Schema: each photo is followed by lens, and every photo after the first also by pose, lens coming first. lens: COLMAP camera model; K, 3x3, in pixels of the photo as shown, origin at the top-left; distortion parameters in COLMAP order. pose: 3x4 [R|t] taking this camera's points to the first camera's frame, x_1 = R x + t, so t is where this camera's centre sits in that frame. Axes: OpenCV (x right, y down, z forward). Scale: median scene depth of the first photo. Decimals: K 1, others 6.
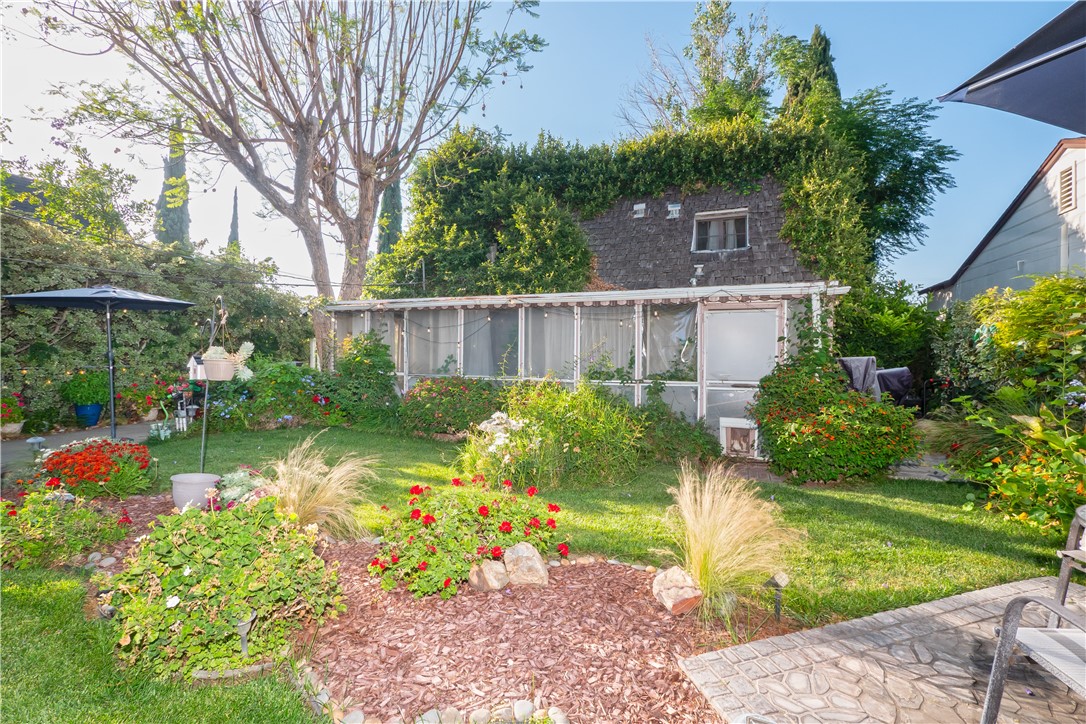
lens RADIAL K [[469.7, 0, 543.0], [0, 469.7, 362.0], [0, 0, 1]] dist [-0.002710, -0.000784]
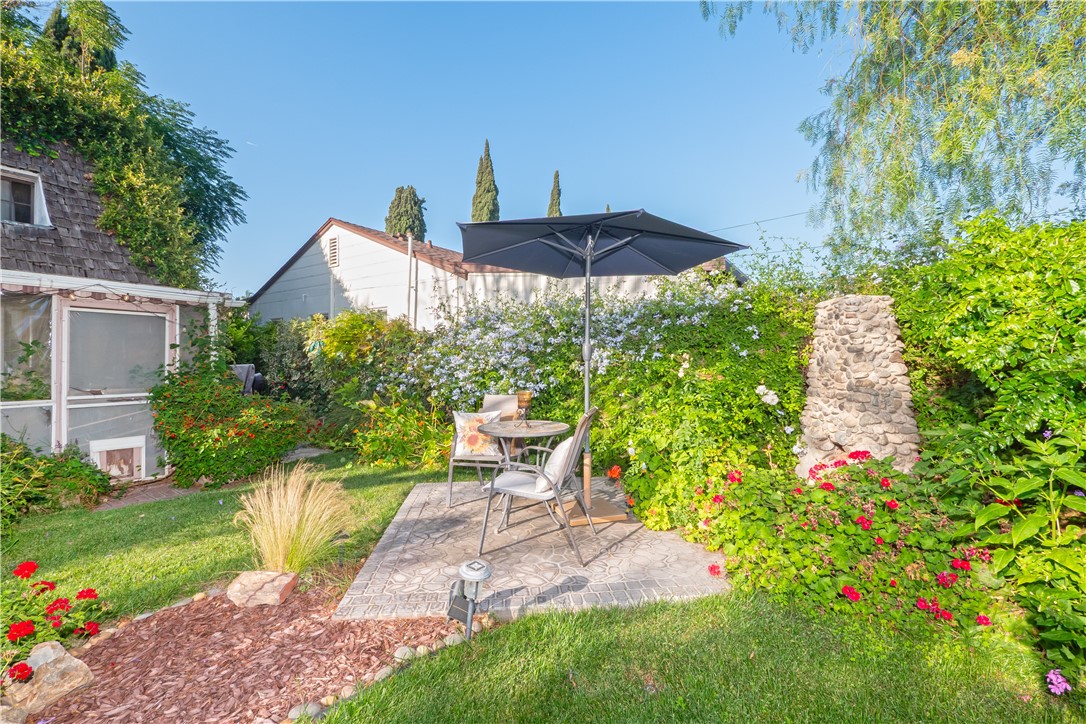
lens RADIAL K [[469.7, 0, 543.0], [0, 469.7, 362.0], [0, 0, 1]] dist [-0.002710, -0.000784]
pose [[0.182083, -0.002542, 0.983280, -0.263276], [0.025512, 0.999672, -0.002140, 0.003898], [-0.982952, 0.025475, 0.182088, 0.084163]]
